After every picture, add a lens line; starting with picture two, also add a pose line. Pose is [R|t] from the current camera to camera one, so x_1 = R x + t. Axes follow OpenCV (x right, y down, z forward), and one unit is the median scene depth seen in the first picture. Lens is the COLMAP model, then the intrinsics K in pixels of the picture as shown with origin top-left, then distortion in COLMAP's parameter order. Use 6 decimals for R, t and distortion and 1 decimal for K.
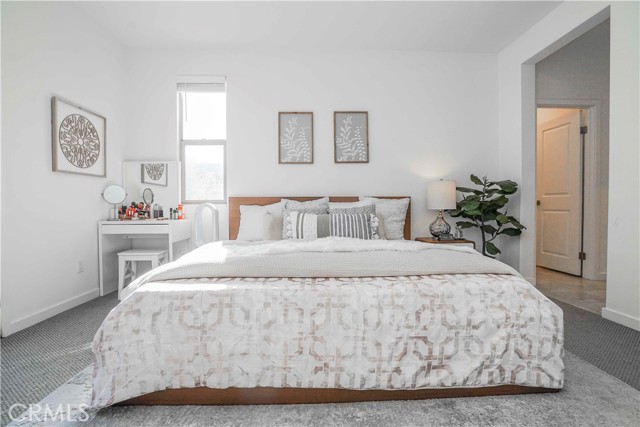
lens RADIAL K [[302.5, 0, 314.2], [0, 302.5, 212.4], [0, 0, 1]] dist [-0.062804, 0.022163]
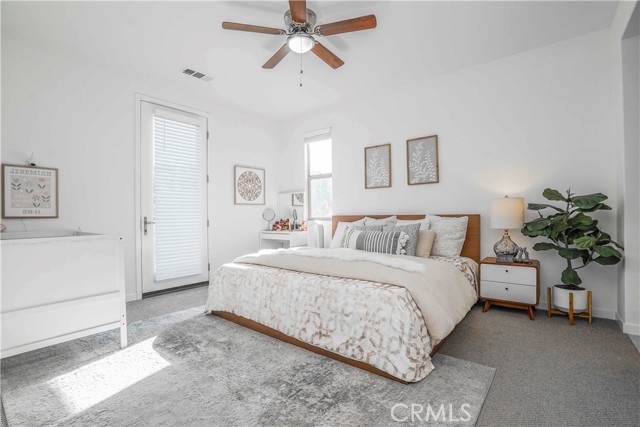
lens RADIAL K [[302.5, 0, 314.2], [0, 302.5, 212.4], [0, 0, 1]] dist [-0.062804, 0.022163]
pose [[0.746864, -0.010191, -0.664898, 0.792871], [-0.005705, 0.999748, -0.021731, -0.047109], [0.664952, 0.020023, 0.746618, -0.122523]]
